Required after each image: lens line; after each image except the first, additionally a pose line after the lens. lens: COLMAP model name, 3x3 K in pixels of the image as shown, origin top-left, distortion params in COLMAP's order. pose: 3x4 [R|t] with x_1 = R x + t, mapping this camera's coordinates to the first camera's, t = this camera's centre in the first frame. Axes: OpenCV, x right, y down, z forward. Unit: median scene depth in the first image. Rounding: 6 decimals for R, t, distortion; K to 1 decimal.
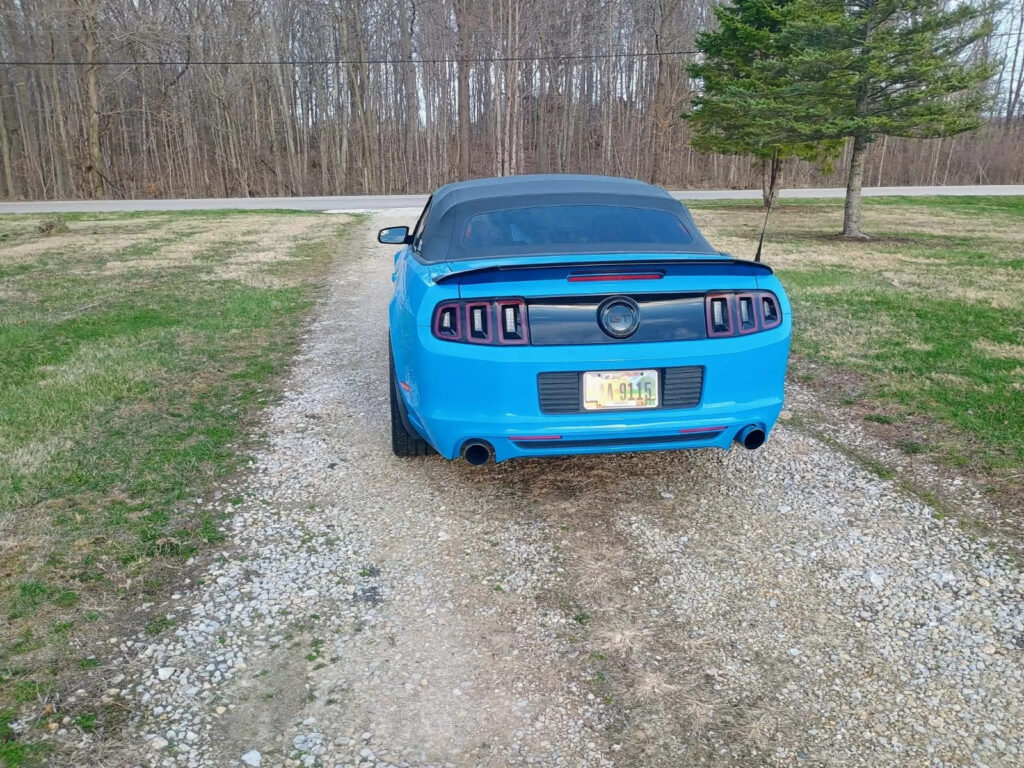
lens RADIAL K [[861.1, 0, 512.0], [0, 861.1, 384.0], [0, 0, 1]] dist [0.035617, 0.001092]
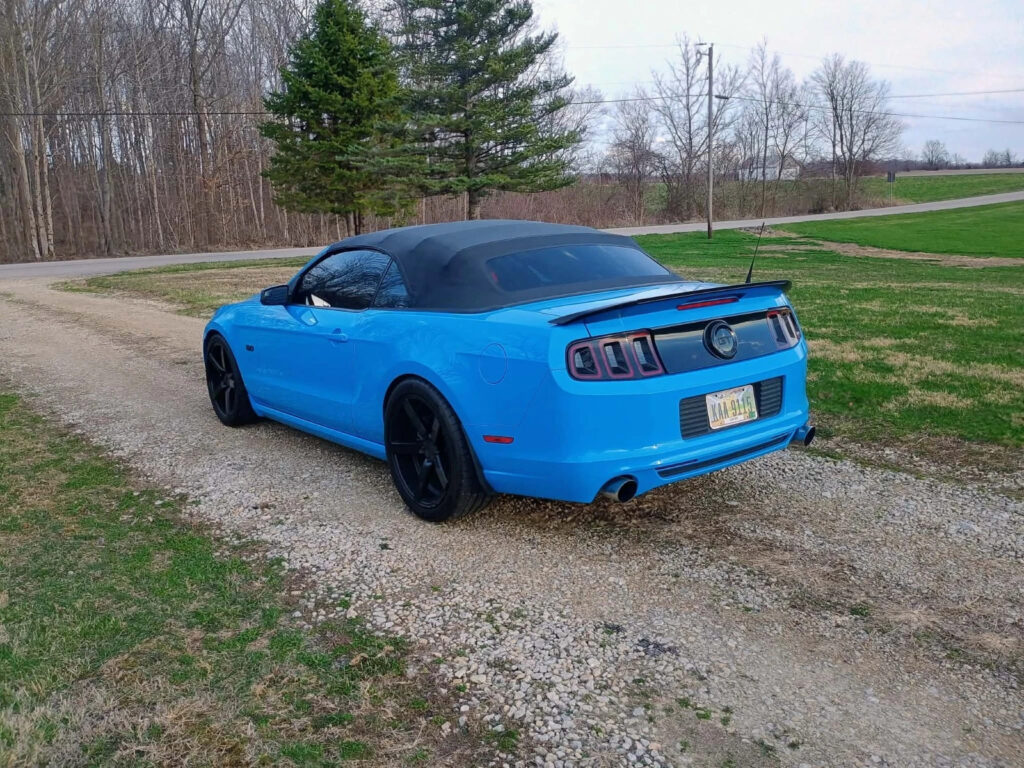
lens RADIAL K [[861.1, 0, 512.0], [0, 861.1, 384.0], [0, 0, 1]] dist [0.035617, 0.001092]
pose [[0.880533, -0.121229, 0.458220, -0.597577], [0.150641, 0.988191, -0.028037, -0.031992], [-0.449410, 0.093714, 0.888397, 0.170991]]
